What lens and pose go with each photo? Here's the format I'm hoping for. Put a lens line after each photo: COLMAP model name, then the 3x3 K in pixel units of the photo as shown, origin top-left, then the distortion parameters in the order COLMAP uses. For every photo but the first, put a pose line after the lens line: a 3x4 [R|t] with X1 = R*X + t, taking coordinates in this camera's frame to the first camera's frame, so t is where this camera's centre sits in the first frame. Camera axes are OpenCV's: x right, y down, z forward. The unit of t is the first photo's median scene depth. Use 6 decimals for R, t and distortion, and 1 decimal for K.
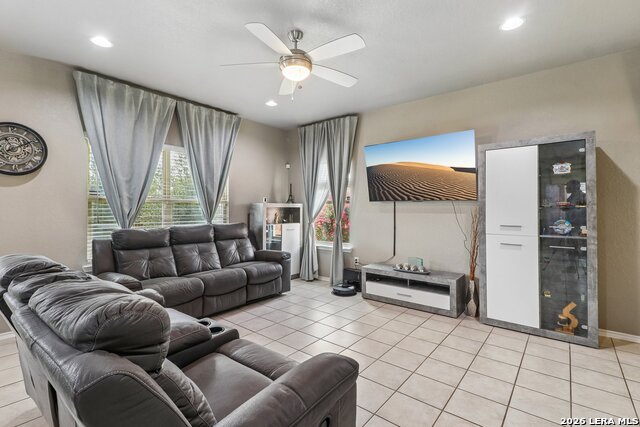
lens RADIAL K [[298.7, 0, 318.1], [0, 298.7, 208.3], [0, 0, 1]] dist [0.003701, 0.000065]
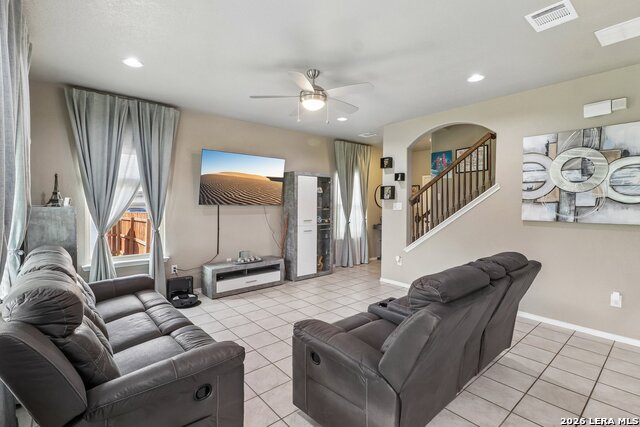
lens RADIAL K [[280.8, 0, 320.0], [0, 280.8, 213.5], [0, 0, 1]] dist [0.001171, 0.000041]
pose [[0.182461, -0.027531, 0.982828, -0.832971], [0.000837, 0.999612, 0.027846, -0.023795], [-0.983213, -0.004258, 0.182413, 0.536473]]
